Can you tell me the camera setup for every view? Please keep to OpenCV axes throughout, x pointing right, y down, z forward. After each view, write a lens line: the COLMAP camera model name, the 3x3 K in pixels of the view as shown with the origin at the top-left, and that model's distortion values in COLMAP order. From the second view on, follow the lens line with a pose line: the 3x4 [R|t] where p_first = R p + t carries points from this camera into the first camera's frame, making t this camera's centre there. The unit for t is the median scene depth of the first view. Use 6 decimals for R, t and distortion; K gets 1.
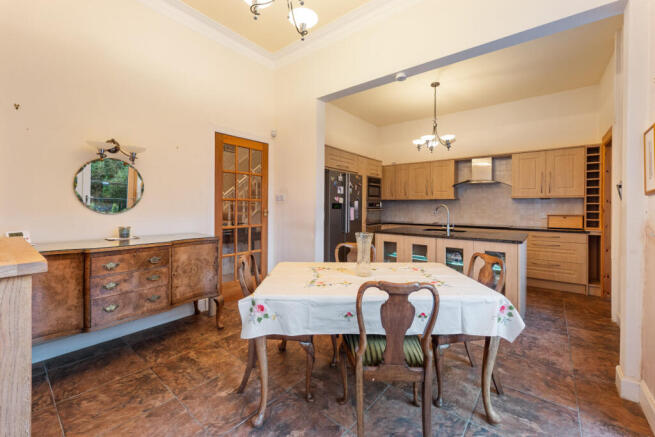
lens RADIAL K [[269.9, 0, 327.3], [0, 269.9, 214.1], [0, 0, 1]] dist [0.013982, 0.000016]
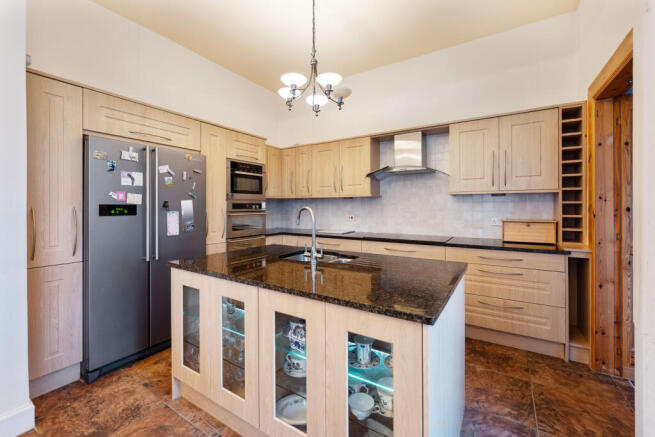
lens RADIAL K [[269.9, 0, 327.3], [0, 269.9, 213.1], [0, 0, 1]] dist [0.013982, 0.000016]
pose [[0.994431, -0.010300, 0.104882, 0.357147], [0.010449, 0.999945, -0.000876, -0.018928], [-0.104868, 0.001967, 0.994484, 0.438446]]
